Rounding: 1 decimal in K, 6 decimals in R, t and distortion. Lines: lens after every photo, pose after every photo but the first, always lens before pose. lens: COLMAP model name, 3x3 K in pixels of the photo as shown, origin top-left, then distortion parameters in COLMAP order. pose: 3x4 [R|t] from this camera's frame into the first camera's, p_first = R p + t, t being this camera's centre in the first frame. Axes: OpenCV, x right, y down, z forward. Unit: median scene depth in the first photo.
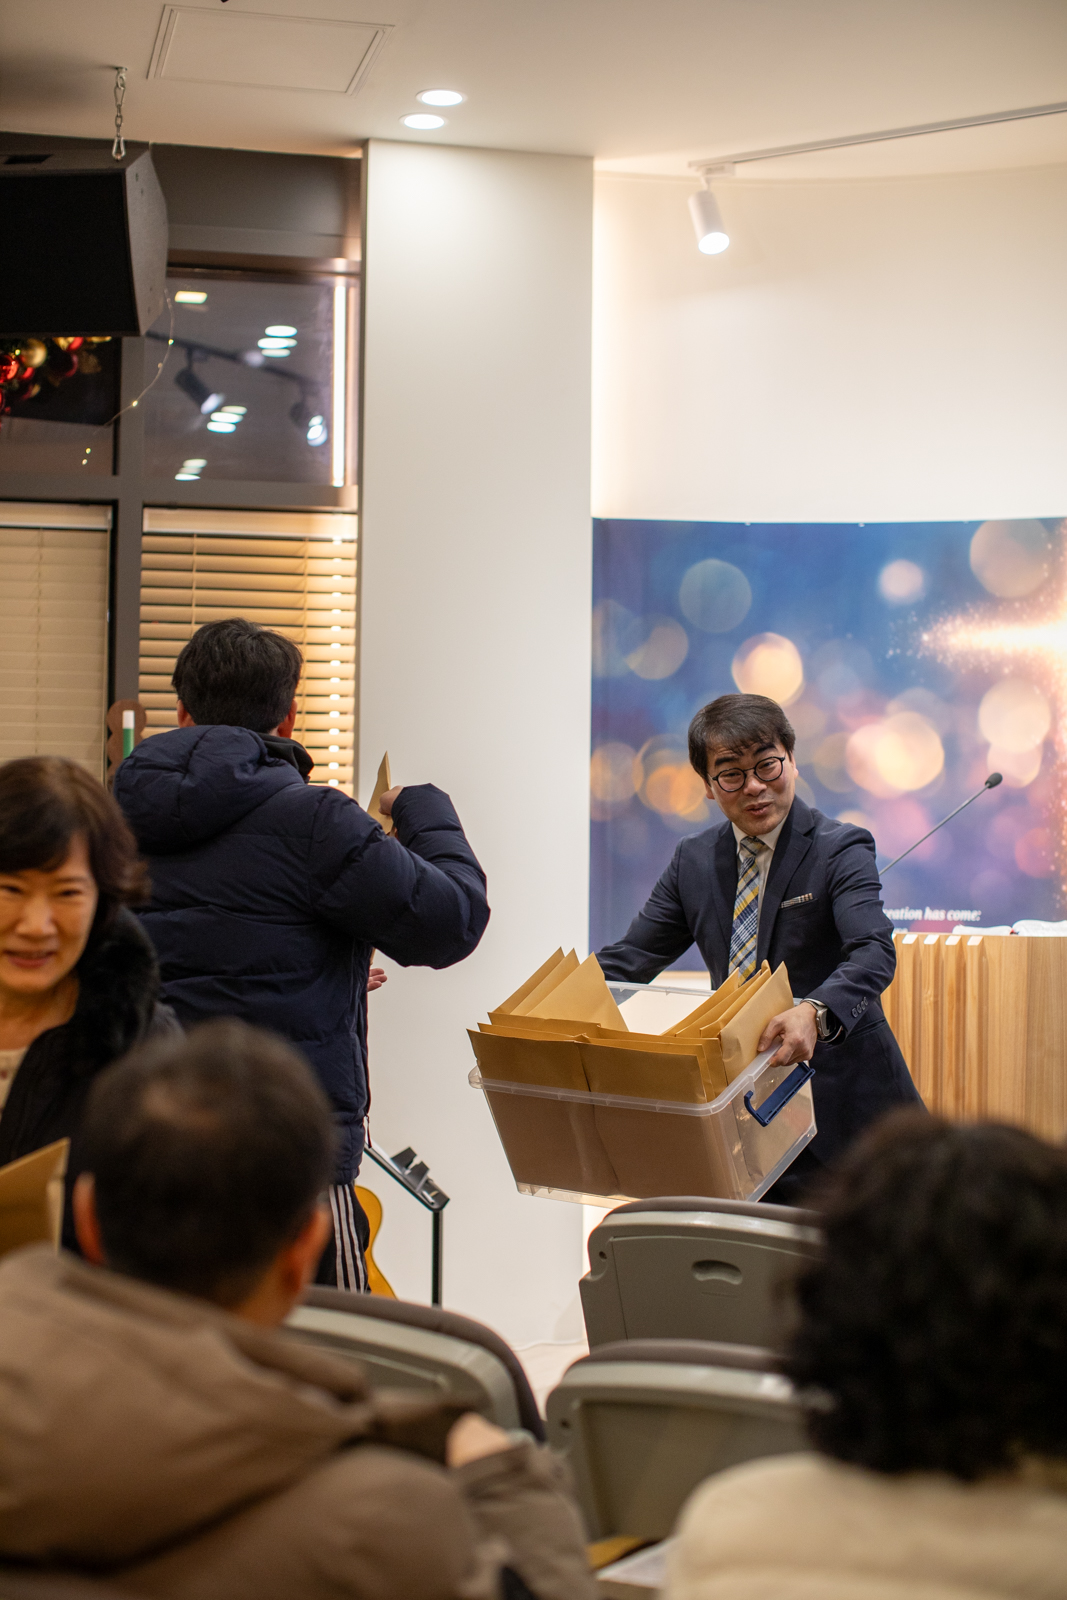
lens RADIAL K [[2338.7, 0, 533.5], [0, 2338.7, 800.0], [0, 0, 1]] dist [-0.164201, 0.199967]
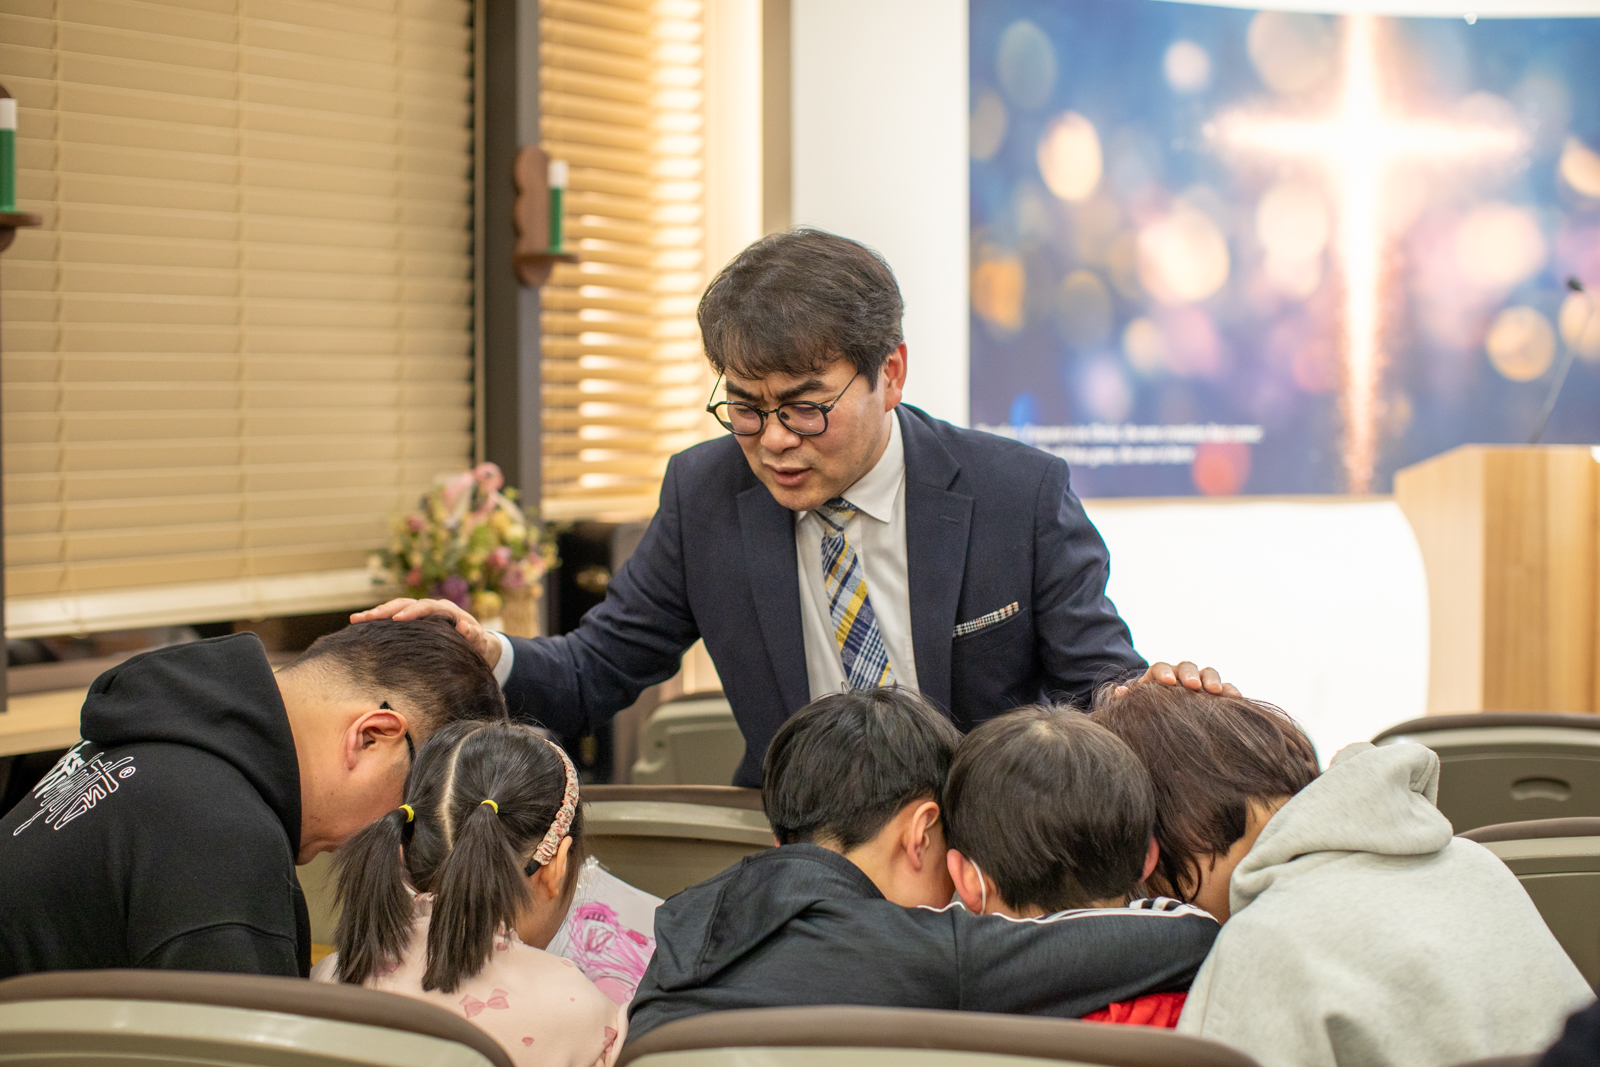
lens RADIAL K [[2329.6, 0, 800.0], [0, 2329.6, 533.5], [0, 0, 1]] dist [-0.163029, 0.165581]
pose [[0.783663, -0.046571, 0.619438, -0.528765], [-0.008024, 0.996344, 0.085059, 0.012118], [-0.621135, -0.071628, 0.780424, 0.382762]]
